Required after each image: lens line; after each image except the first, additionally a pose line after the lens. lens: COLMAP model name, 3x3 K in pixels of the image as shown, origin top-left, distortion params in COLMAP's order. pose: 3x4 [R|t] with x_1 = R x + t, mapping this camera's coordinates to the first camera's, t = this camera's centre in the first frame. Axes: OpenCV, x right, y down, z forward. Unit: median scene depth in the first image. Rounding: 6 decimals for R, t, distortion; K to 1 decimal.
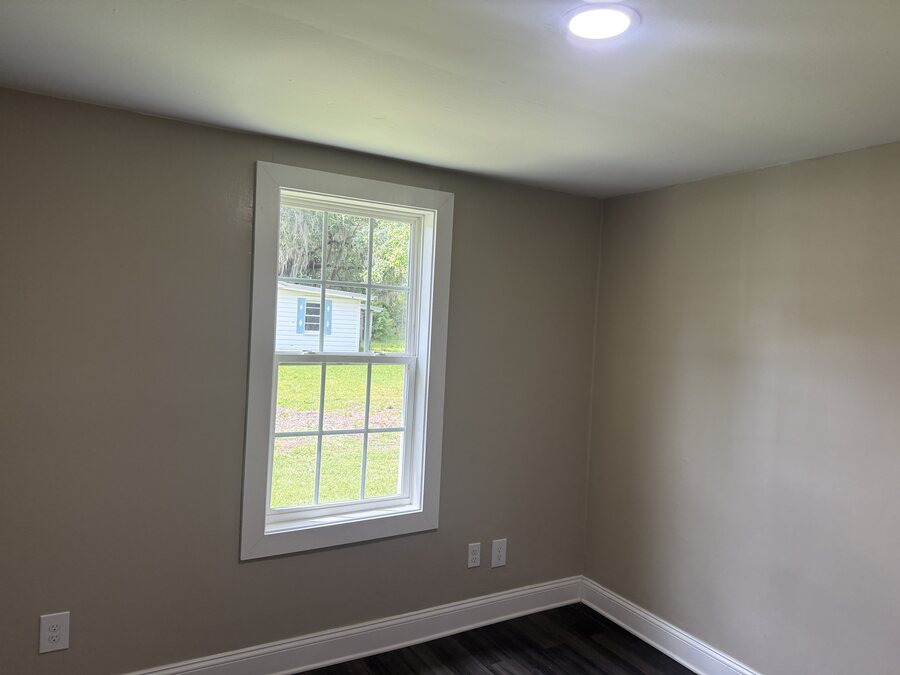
lens RADIAL K [[628.9, 0, 450.0], [0, 628.9, 337.5], [0, 0, 1]] dist [0.066204, 0.000371]
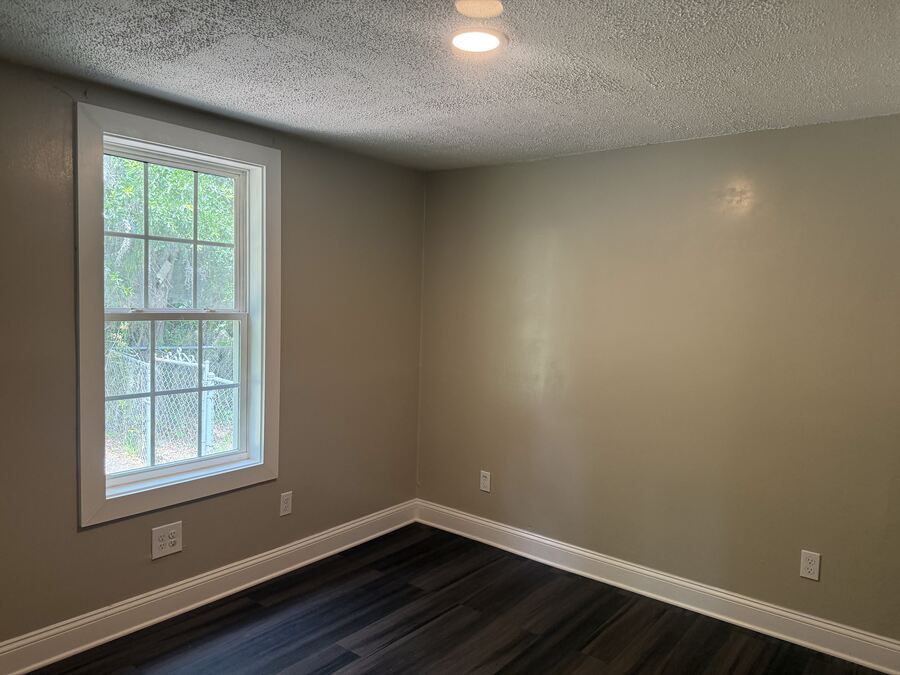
lens RADIAL K [[652.0, 0, 450.0], [0, 652.0, 337.5], [0, 0, 1]] dist [-0.002773, -0.003125]
pose [[0.923597, -0.033583, 0.381891, -0.167125], [0.005705, 0.997249, 0.073899, -0.005417], [-0.383323, -0.066075, 0.921248, -0.092129]]
